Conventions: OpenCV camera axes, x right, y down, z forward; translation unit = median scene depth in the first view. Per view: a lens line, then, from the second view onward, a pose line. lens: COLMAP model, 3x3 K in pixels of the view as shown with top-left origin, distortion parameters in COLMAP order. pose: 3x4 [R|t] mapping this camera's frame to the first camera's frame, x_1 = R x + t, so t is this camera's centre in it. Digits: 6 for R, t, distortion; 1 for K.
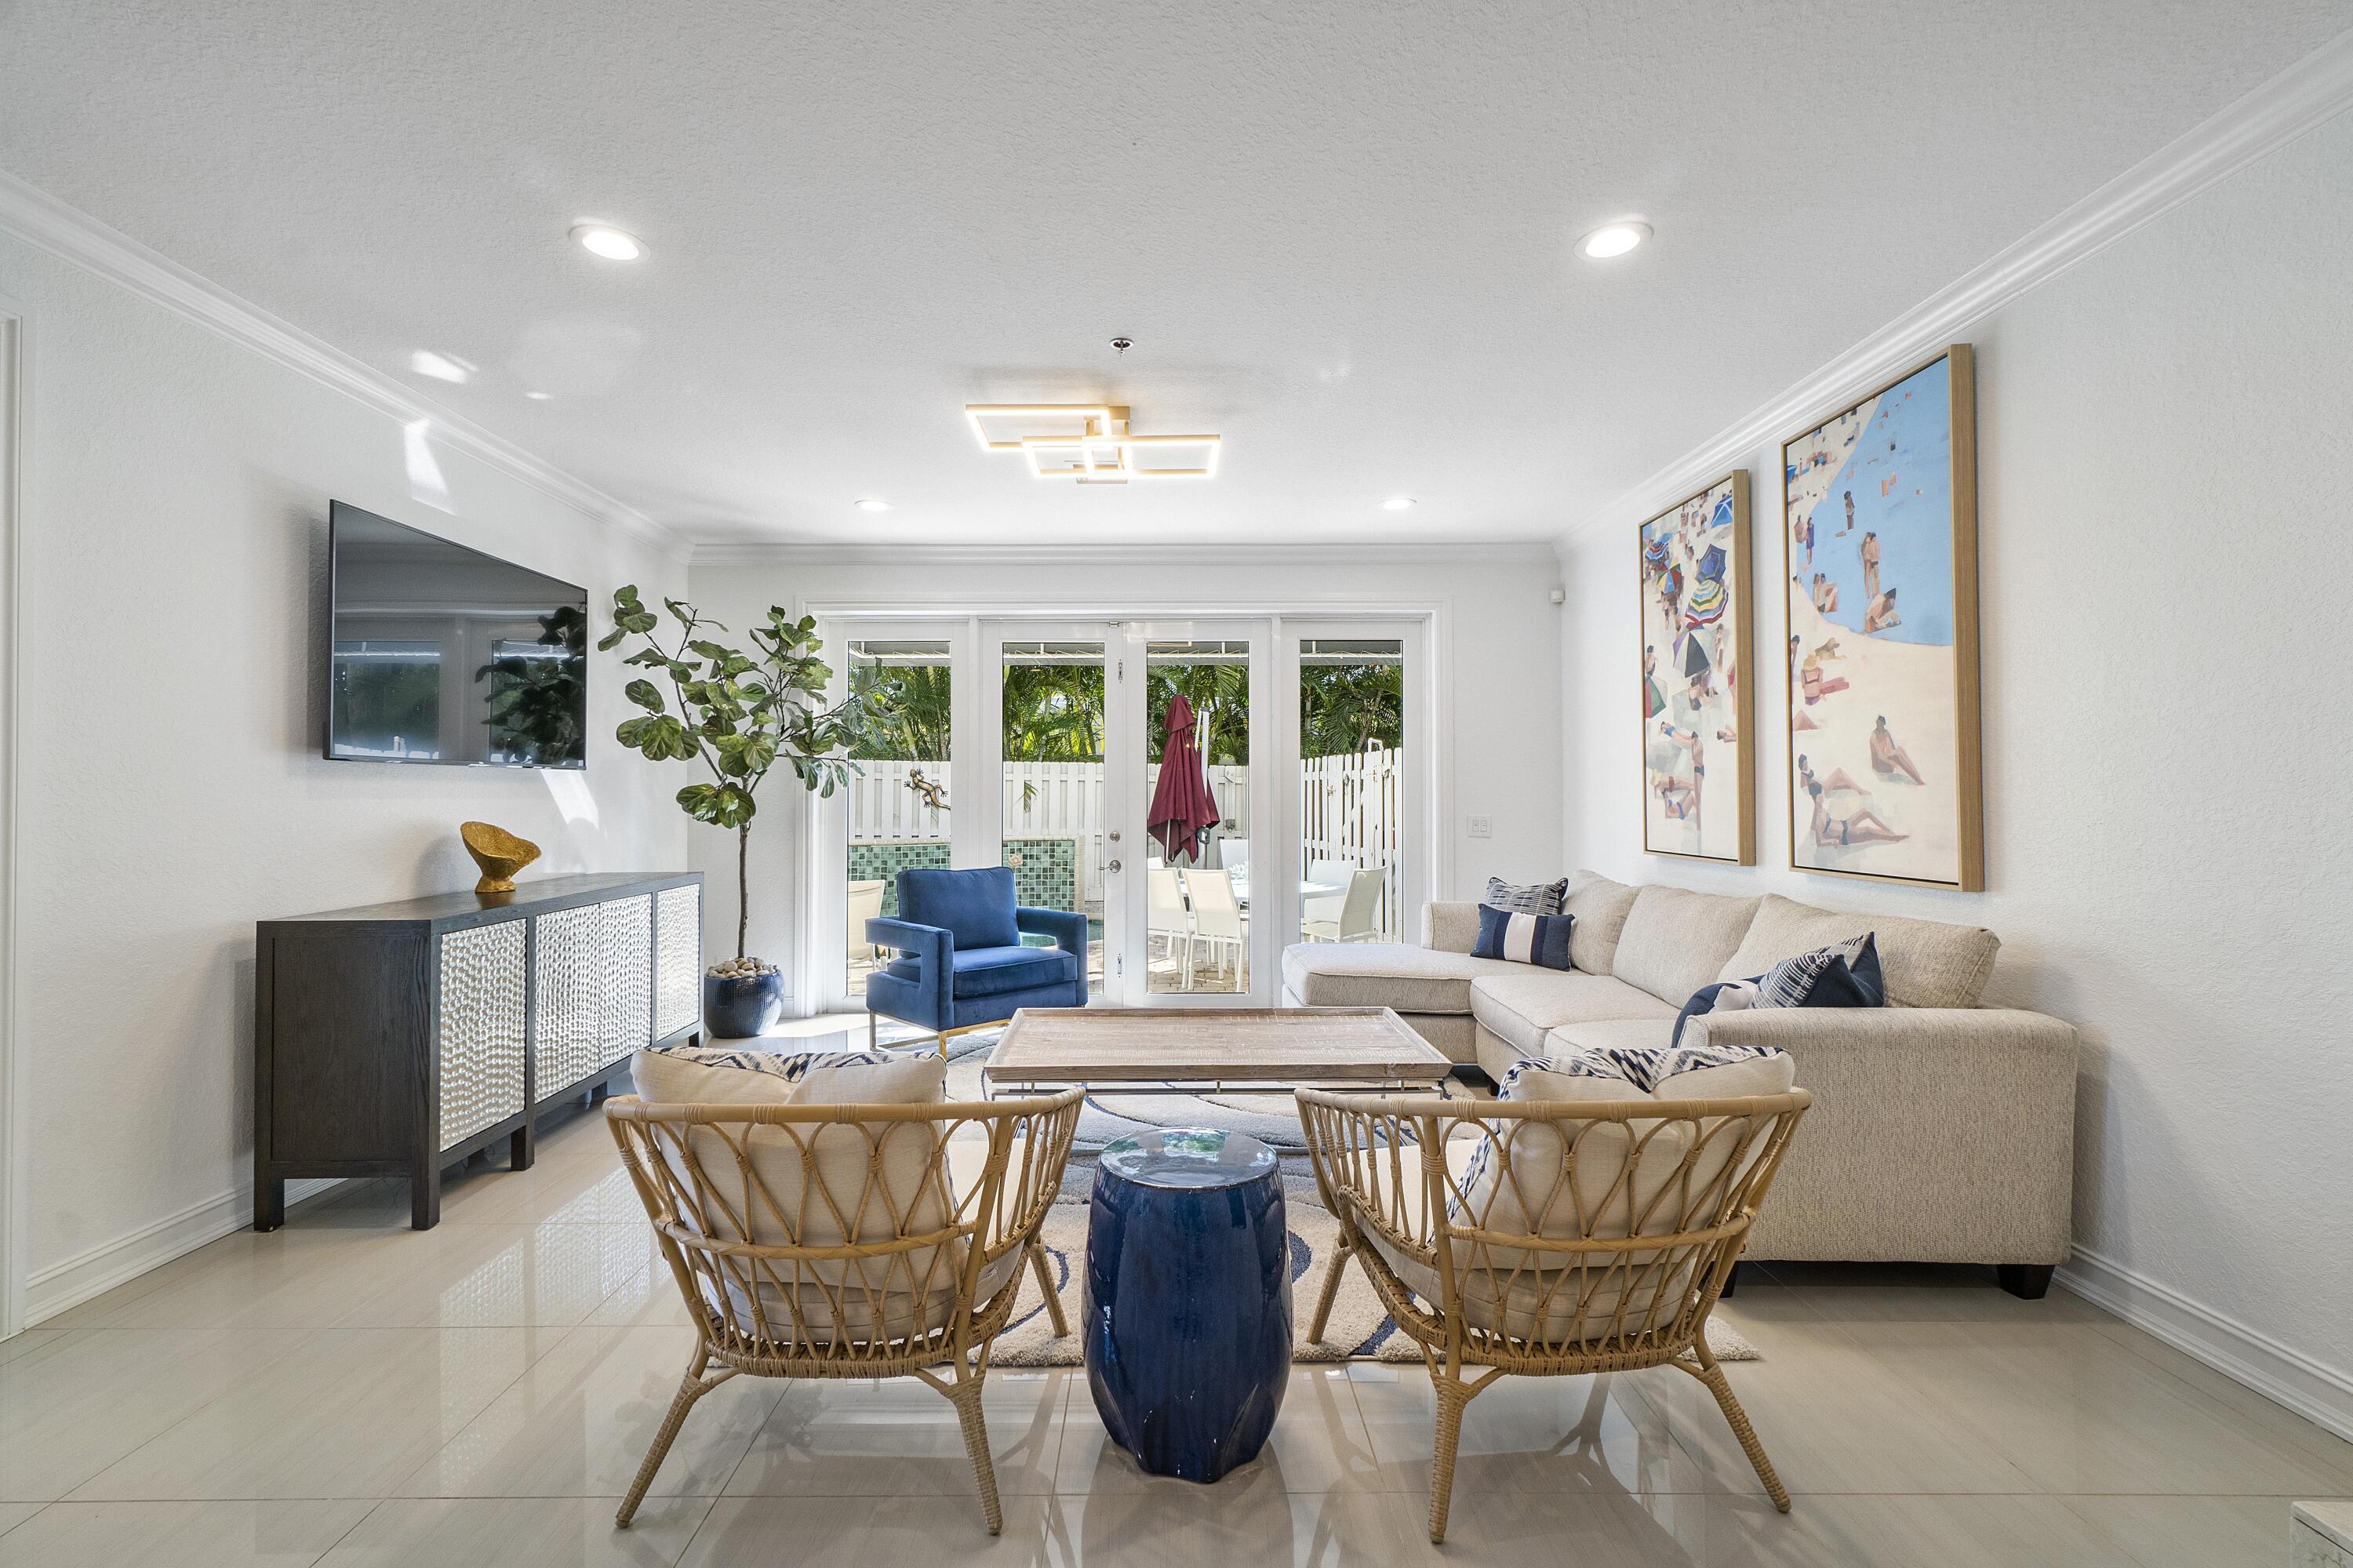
lens RADIAL K [[1041.7, 0, 1167.0], [0, 1041.7, 785.1], [0, 0, 1]] dist [-0.008508, 0.002635]
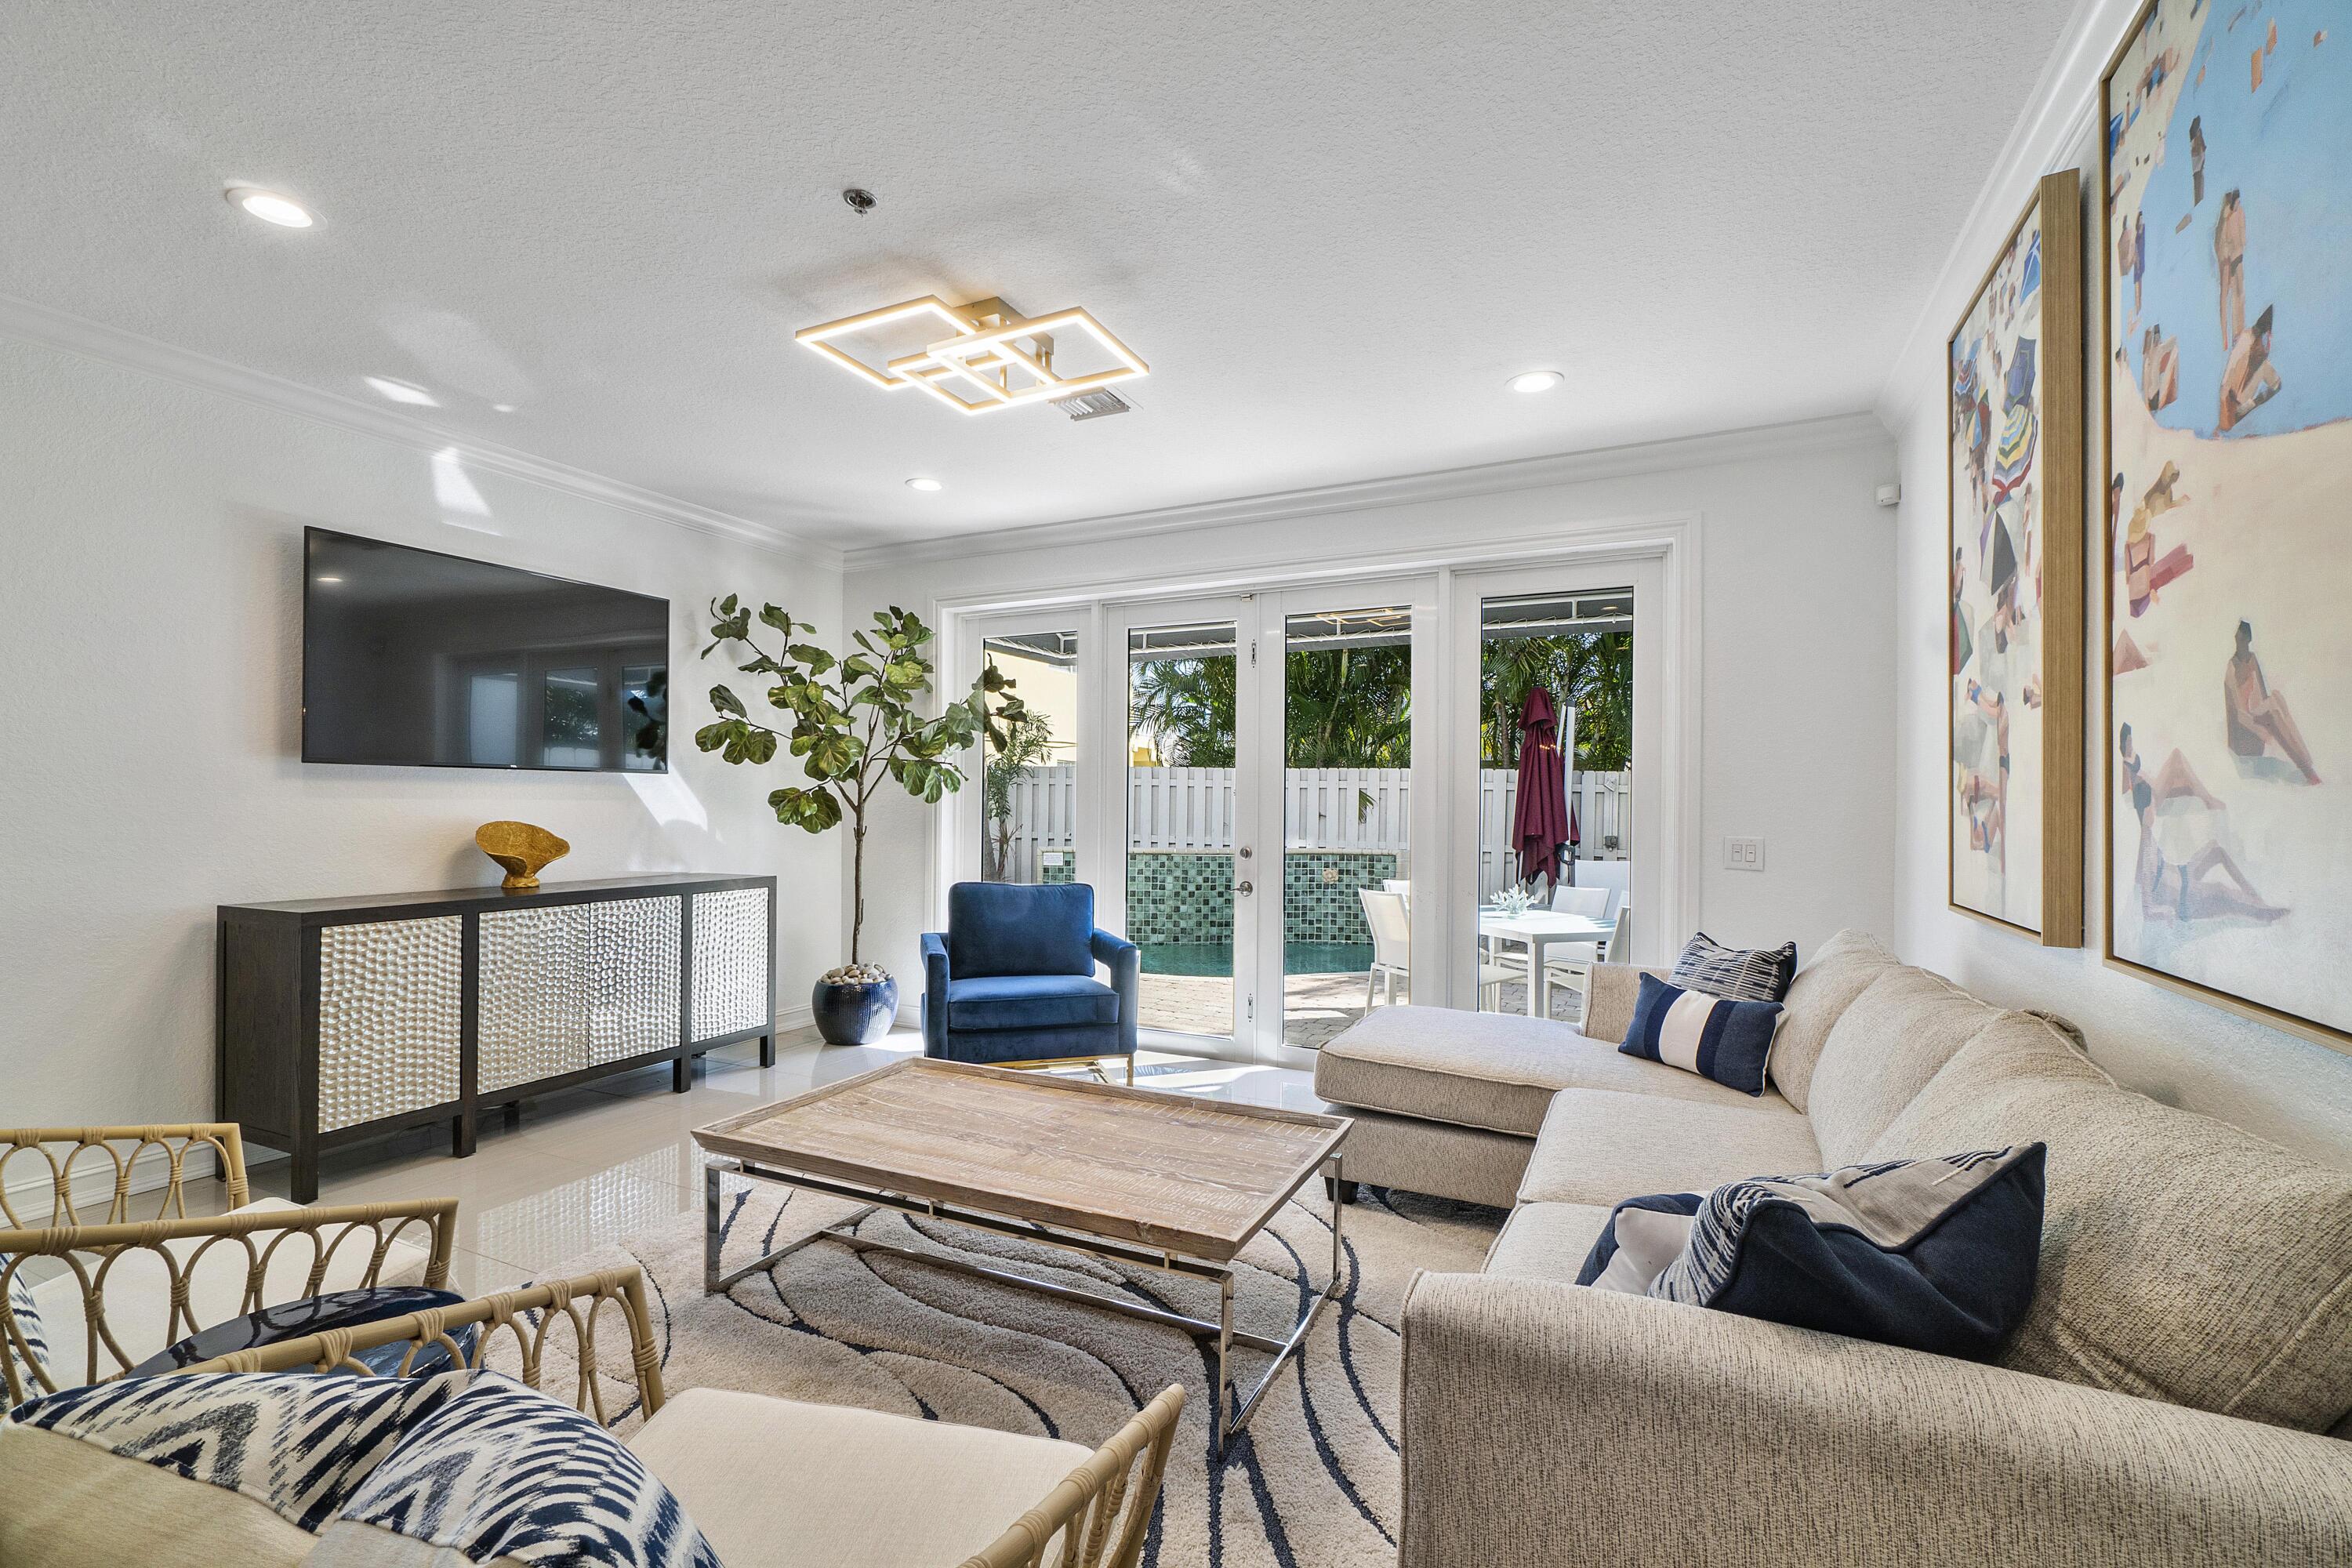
lens RADIAL K [[1041.2, 0, 1140.8], [0, 1041.2, 807.6], [0, 0, 1]] dist [-0.008508, 0.002635]
pose [[0.888023, 0.009861, -0.459694, 0.374411], [-0.004447, 0.999907, 0.012859, 0.004202], [0.459778, -0.009375, 0.887984, 0.325160]]
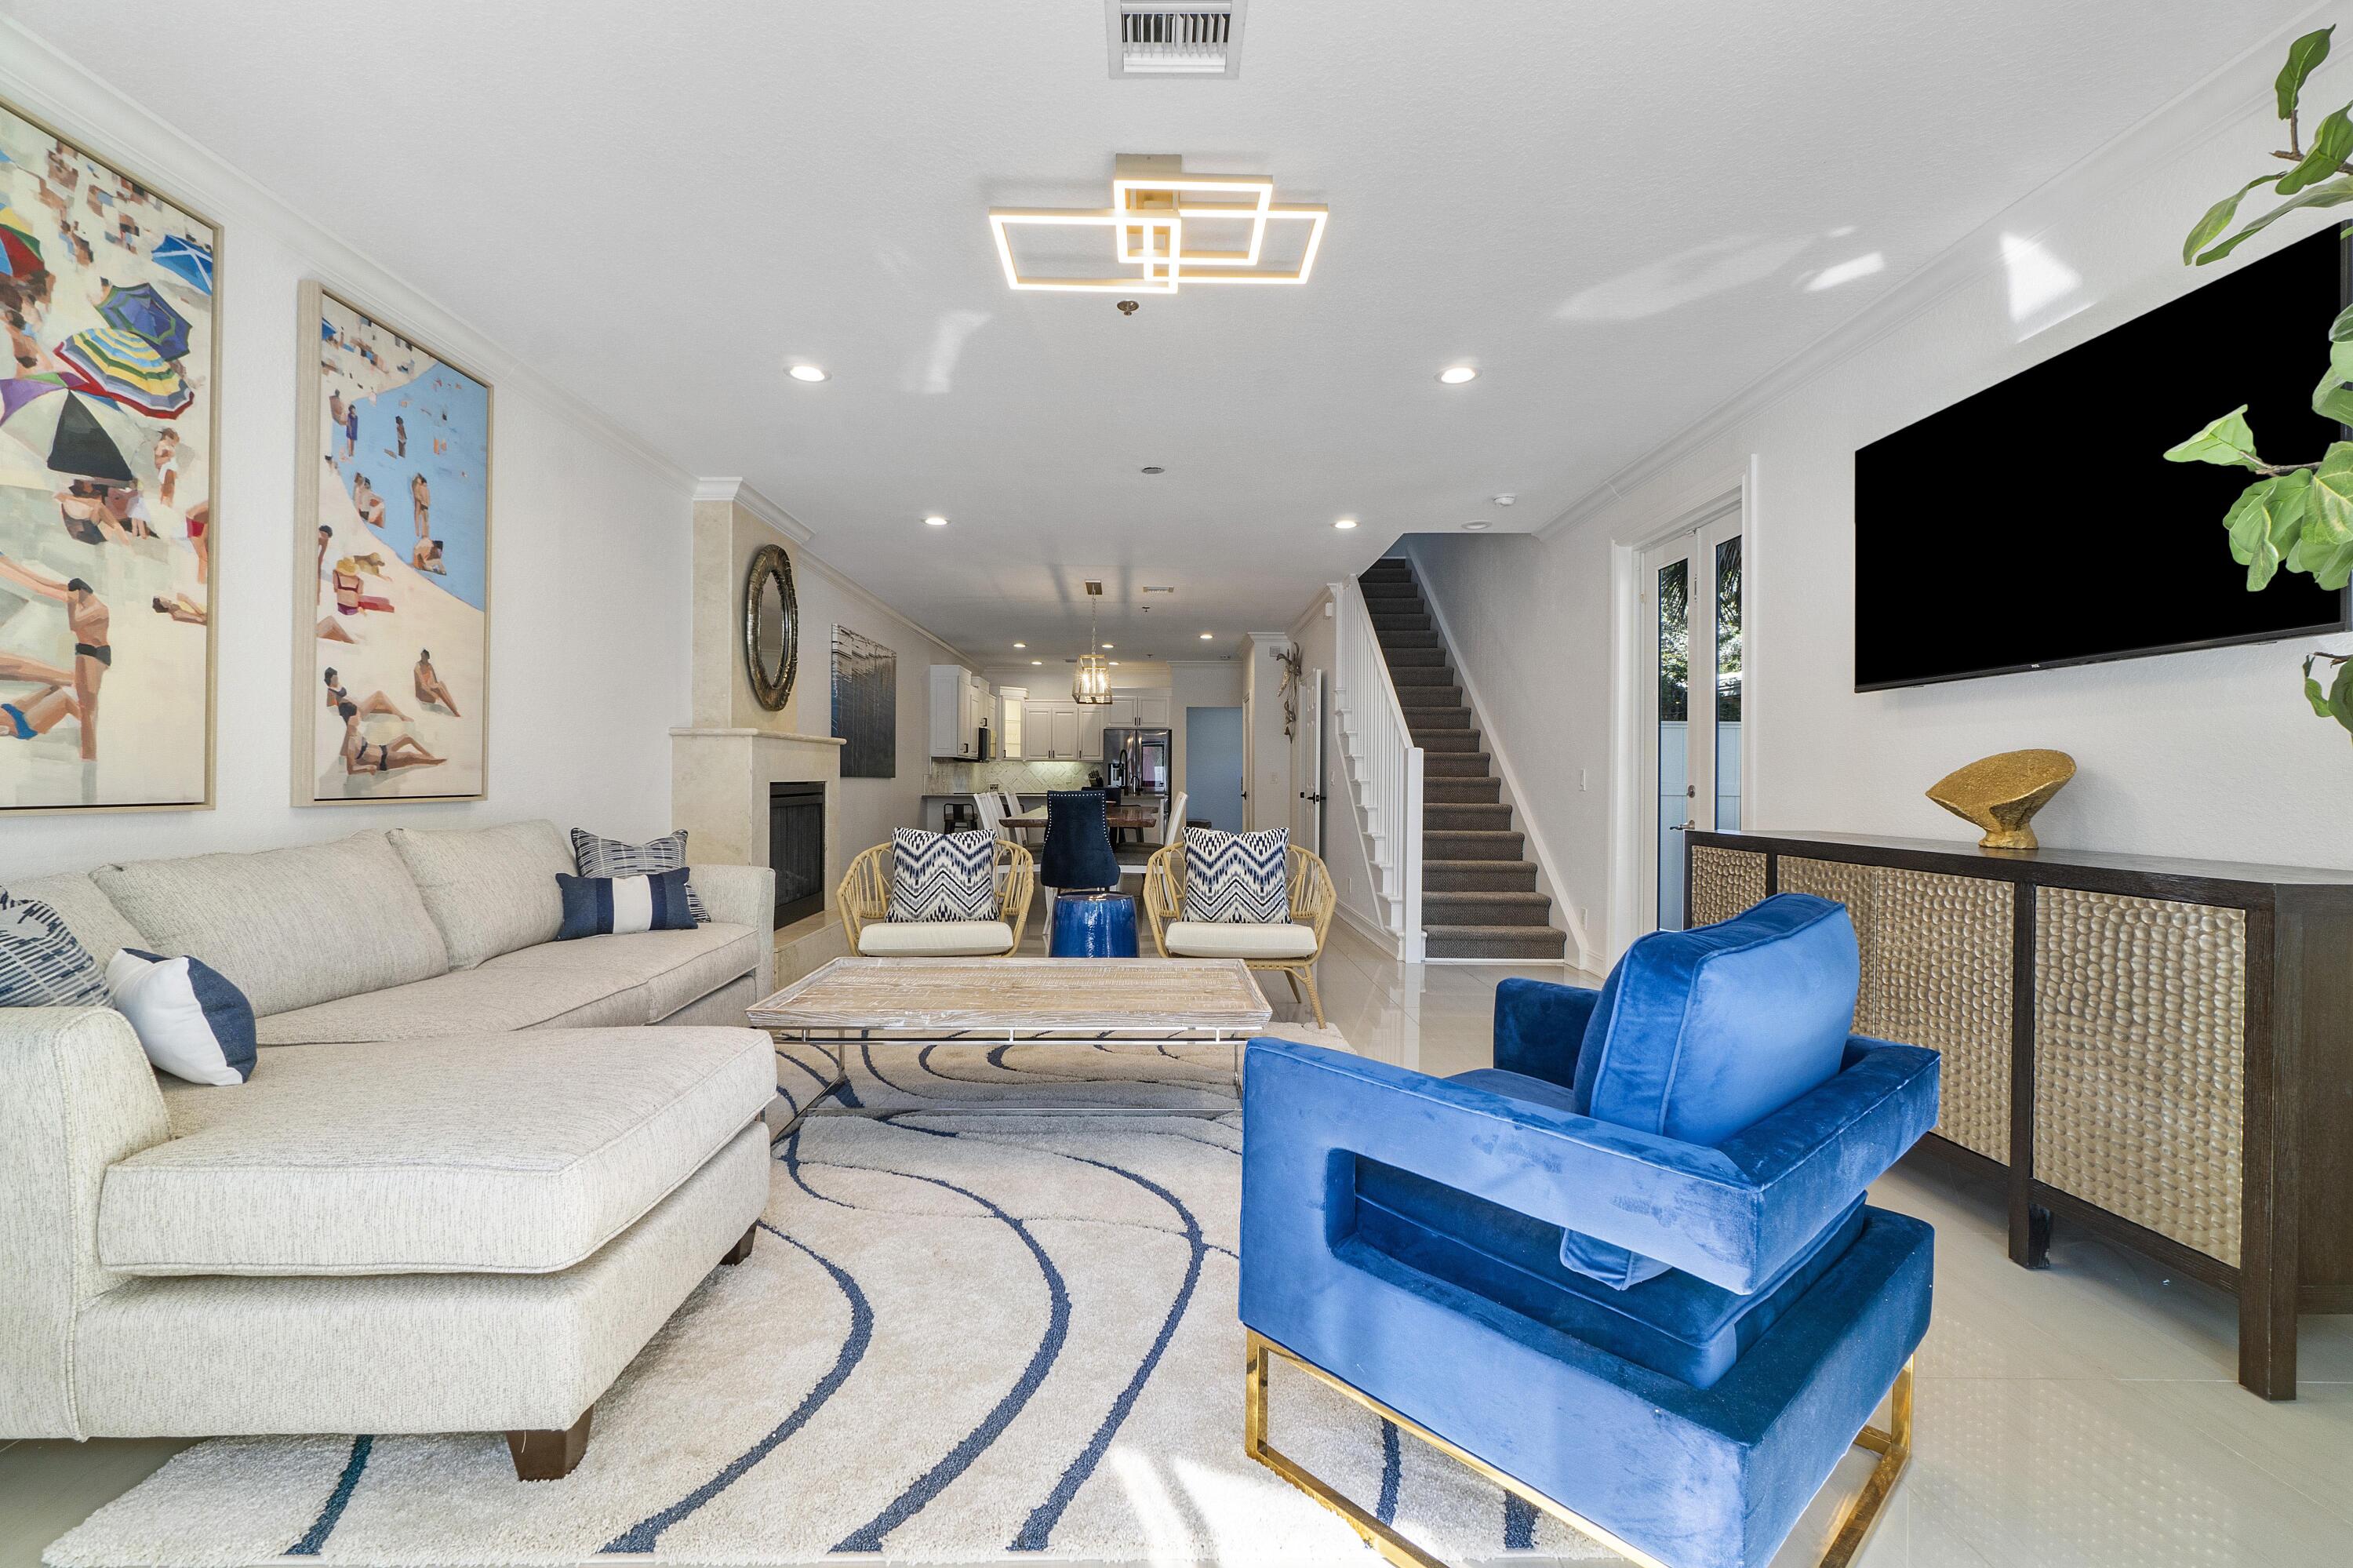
lens RADIAL K [[1041.7, 0, 1127.6], [0, 1041.7, 777.0], [0, 0, 1]] dist [-0.008508, 0.002635]
pose [[-0.999451, -0.002092, 0.033059, -0.064606], [-0.002500, 0.999921, -0.012309, 0.060399], [-0.033030, -0.012385, -0.999378, 1.594616]]
